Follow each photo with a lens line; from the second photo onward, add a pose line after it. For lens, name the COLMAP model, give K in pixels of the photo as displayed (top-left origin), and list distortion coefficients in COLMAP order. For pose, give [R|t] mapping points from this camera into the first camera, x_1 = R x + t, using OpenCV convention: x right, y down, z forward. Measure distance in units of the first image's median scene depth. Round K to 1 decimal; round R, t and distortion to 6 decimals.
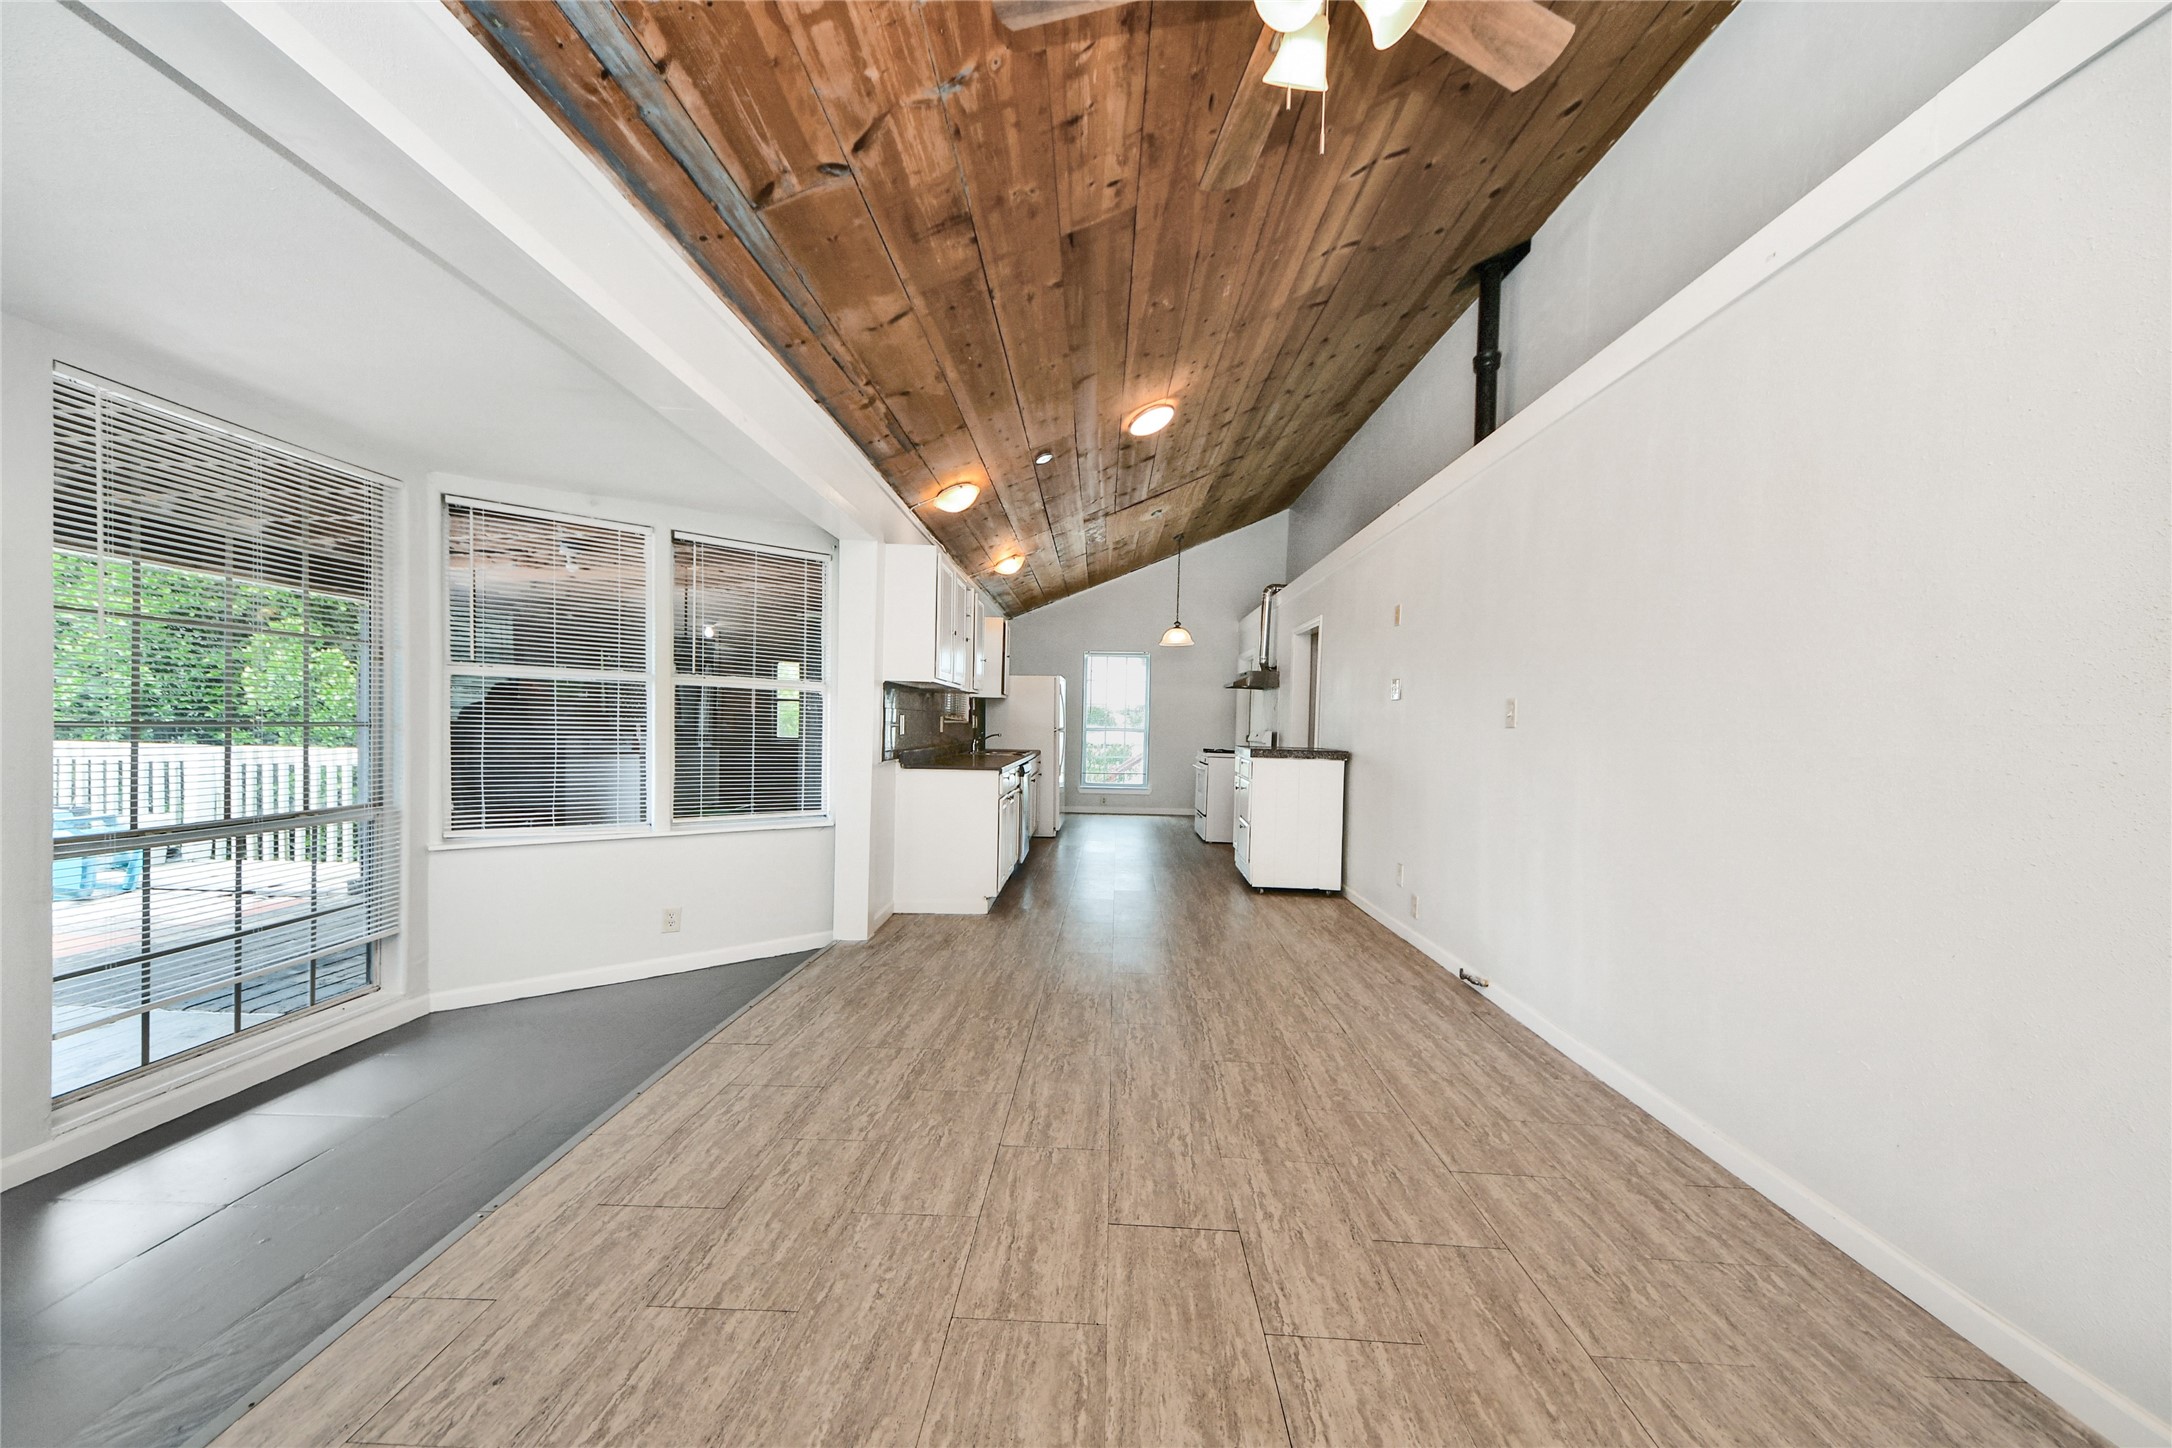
lens RADIAL K [[781.8, 0, 1079.6], [0, 781.8, 742.9], [0, 0, 1]] dist [0.035942, -0.005920]
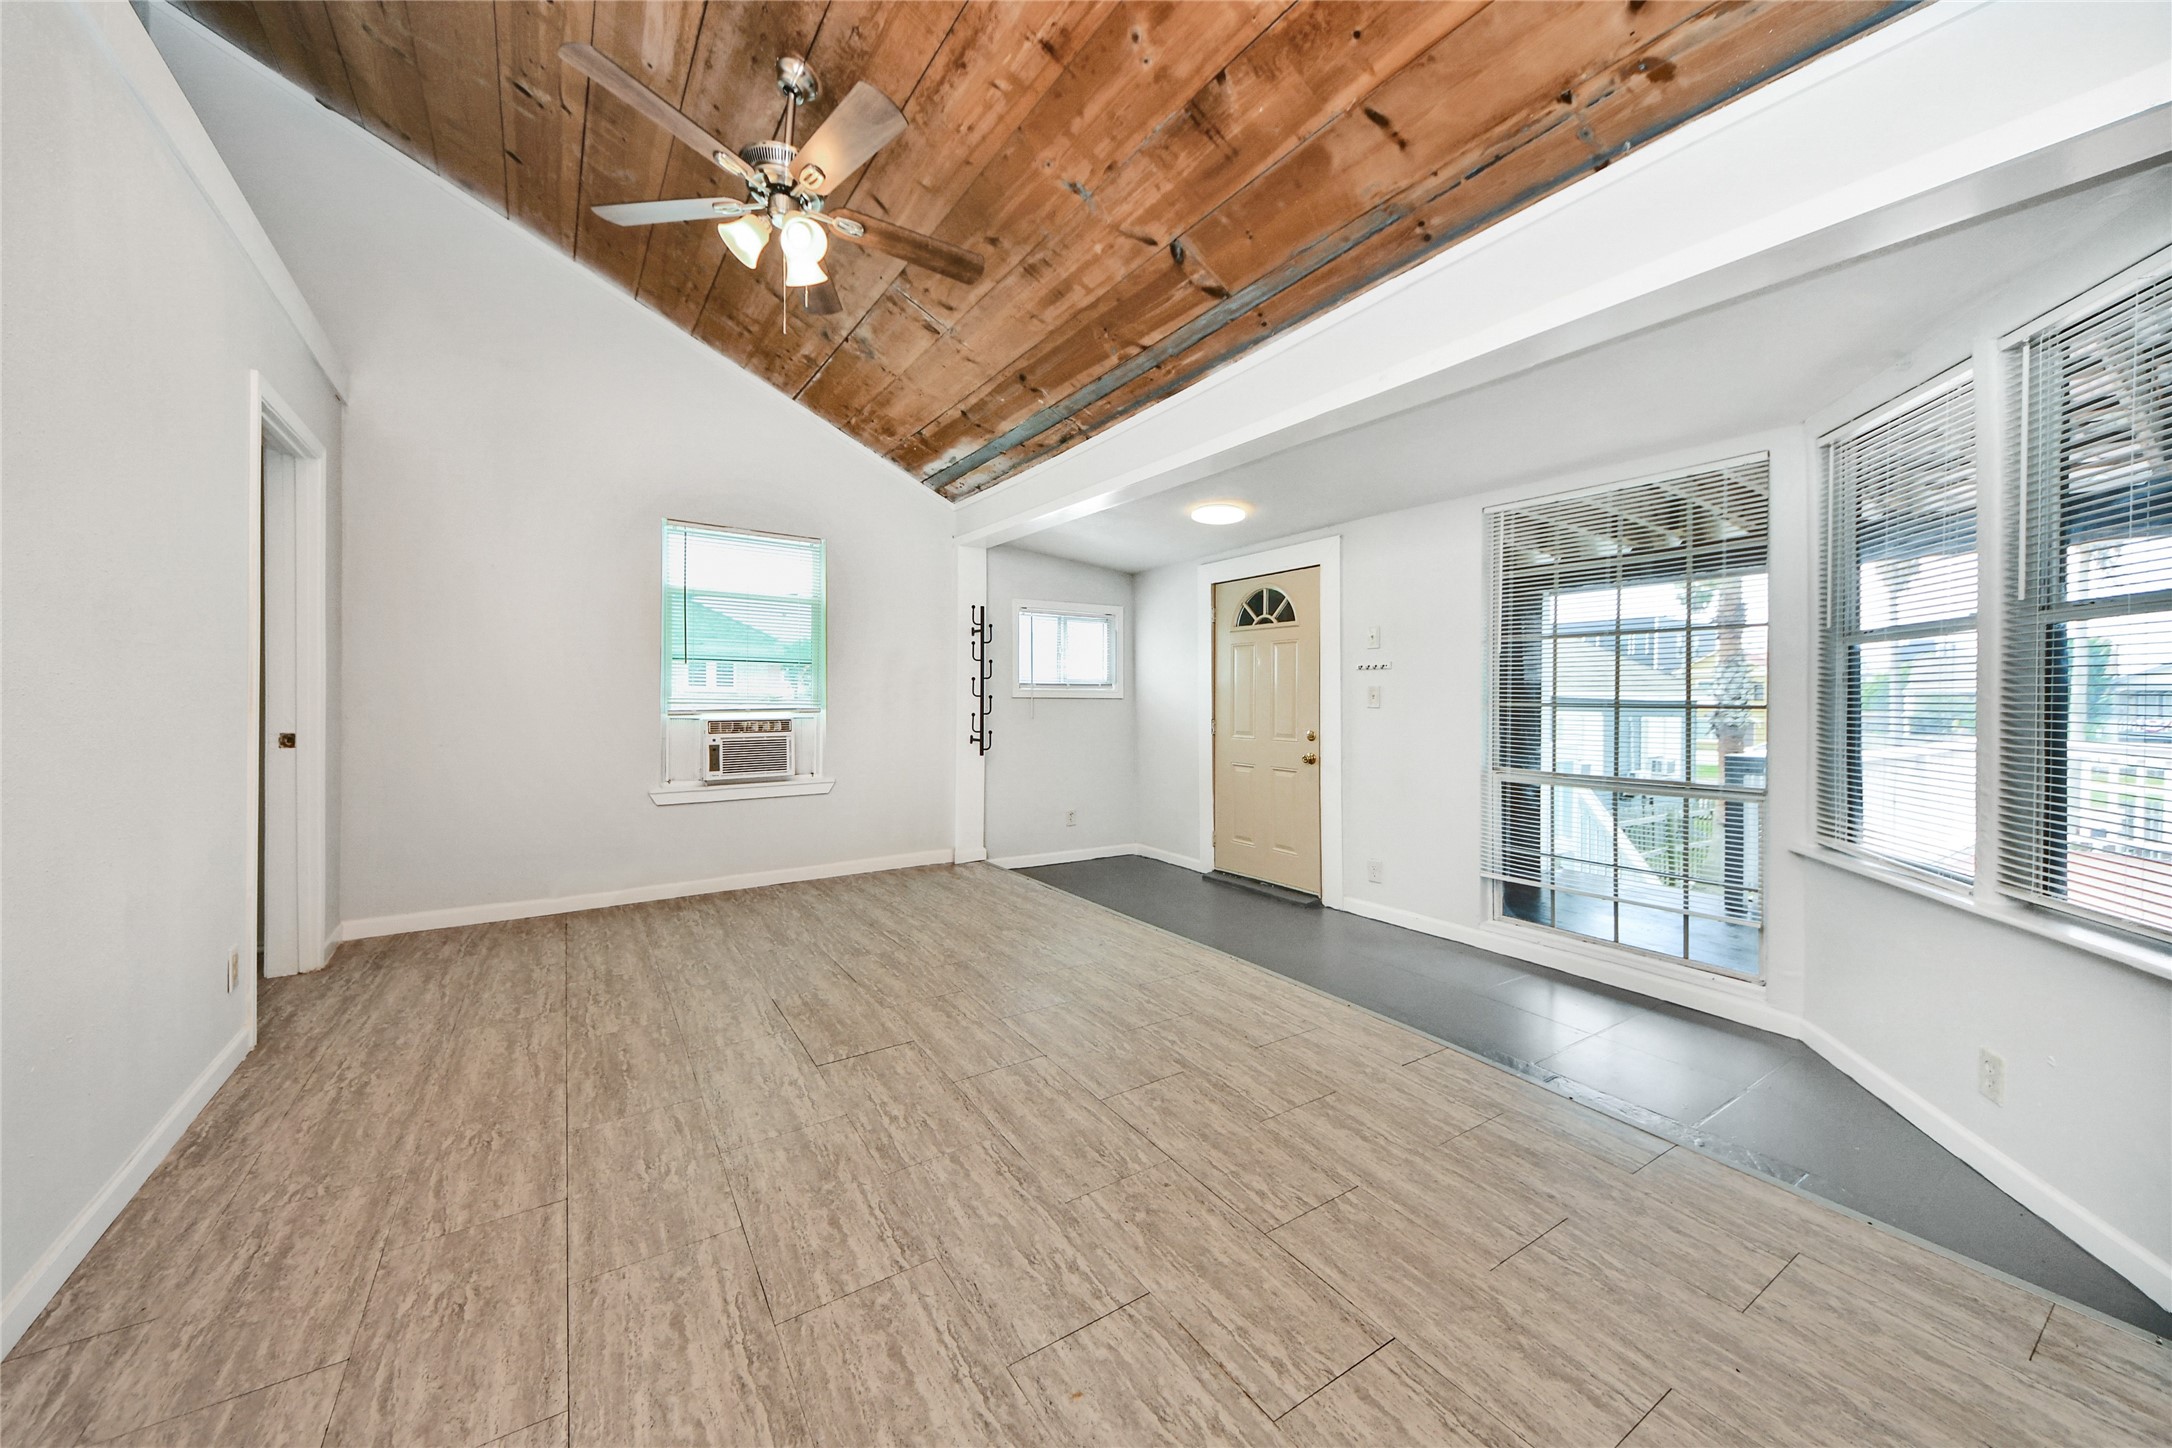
lens RADIAL K [[781.8, 0, 1089.9], [0, 781.8, 698.9], [0, 0, 1]] dist [0.035942, -0.005920]
pose [[-0.807923, -0.029671, -0.588541, 0.502755], [-0.043354, 0.999018, 0.009150, -0.009347], [0.587692, 0.032908, -0.808415, 1.864032]]
